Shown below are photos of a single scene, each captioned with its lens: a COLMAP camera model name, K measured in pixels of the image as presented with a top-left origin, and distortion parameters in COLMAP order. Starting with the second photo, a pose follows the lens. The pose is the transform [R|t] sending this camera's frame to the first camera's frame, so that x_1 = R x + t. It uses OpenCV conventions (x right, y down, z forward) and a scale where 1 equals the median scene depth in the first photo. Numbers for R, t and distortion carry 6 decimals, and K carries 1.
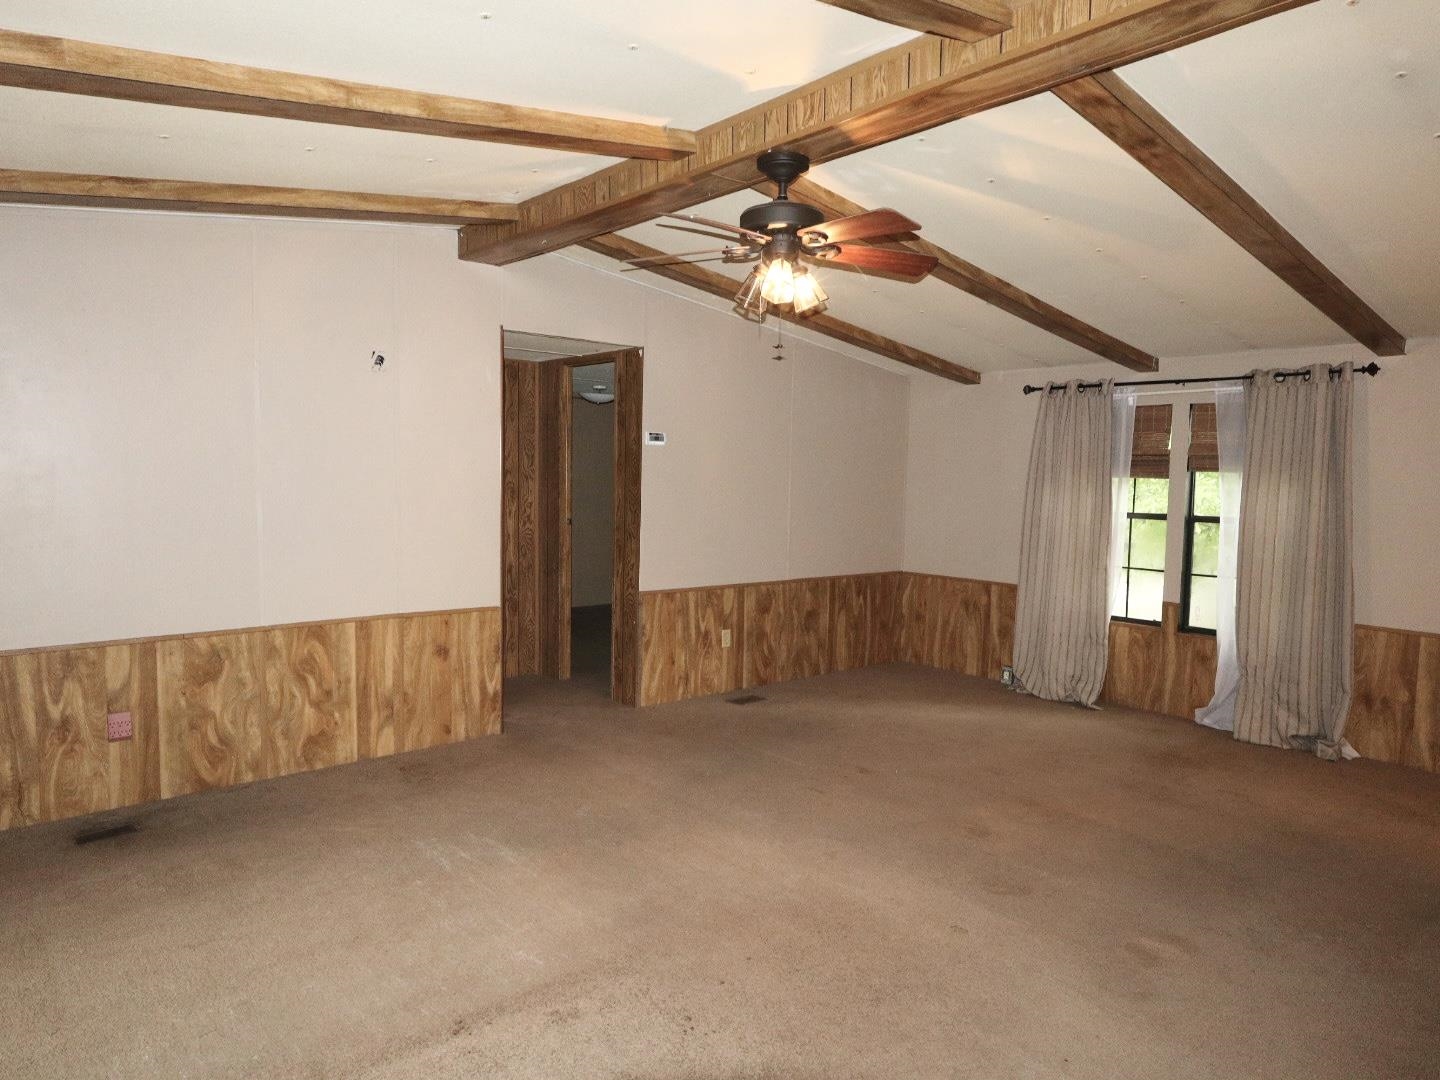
lens RADIAL K [[911.8, 0, 719.2], [0, 911.8, 547.9], [0, 0, 1]] dist [-0.004786, -0.000849]
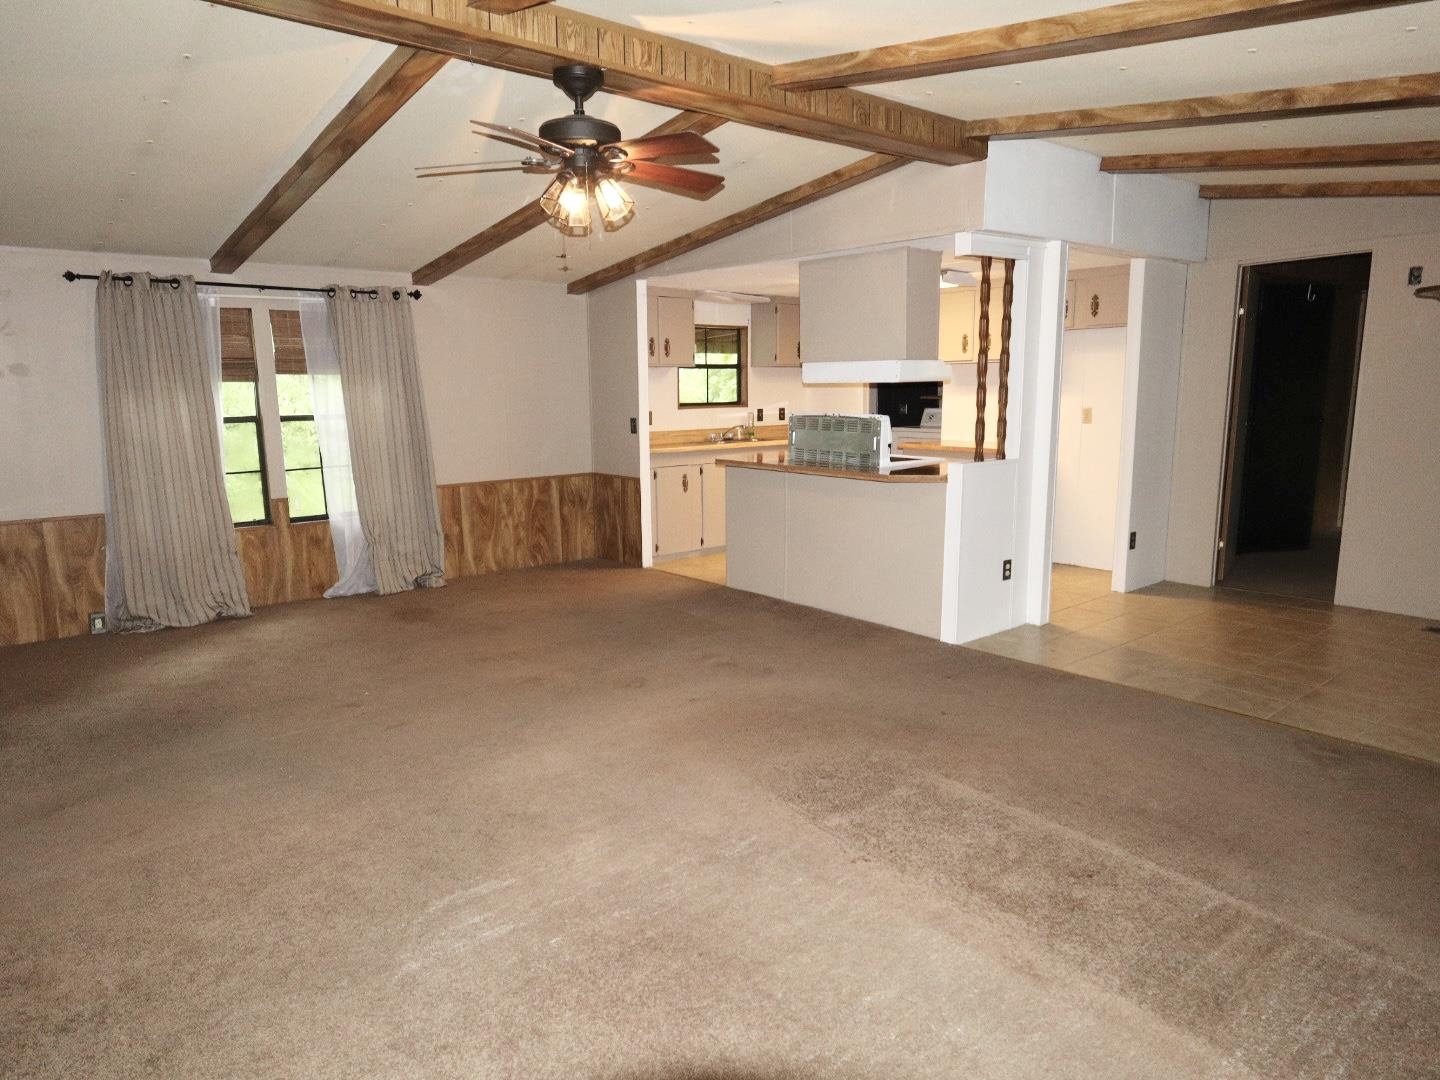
lens RADIAL K [[911.2, 0, 718.6], [0, 911.2, 545.2], [0, 0, 1]] dist [-0.001408, -0.002112]
pose [[0.013709, -0.198895, 0.979925, -0.577289], [0.092857, 0.976035, 0.196806, -0.051096], [-0.995585, 0.088295, 0.031850, 0.473217]]
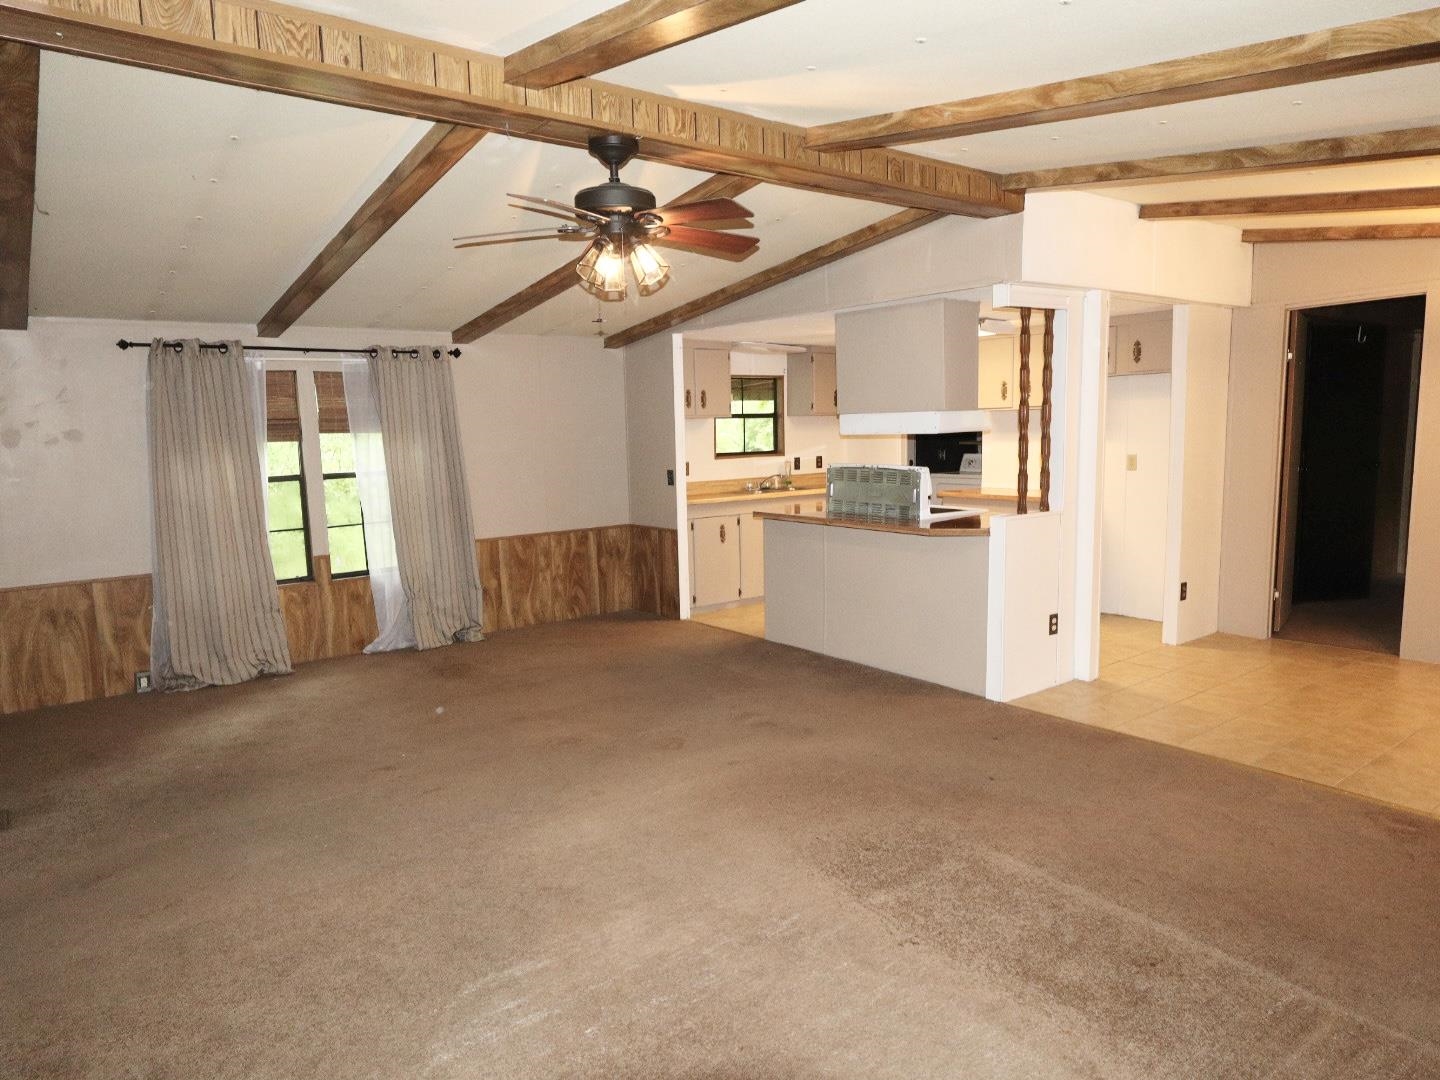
lens RADIAL K [[911.8, 0, 719.2], [0, 911.8, 547.9], [0, 0, 1]] dist [-0.004786, -0.000849]
pose [[0.052606, -0.157246, 0.986157, -0.564516], [0.107859, 0.982642, 0.150932, -0.063716], [-0.992773, 0.098426, 0.068654, 0.472049]]
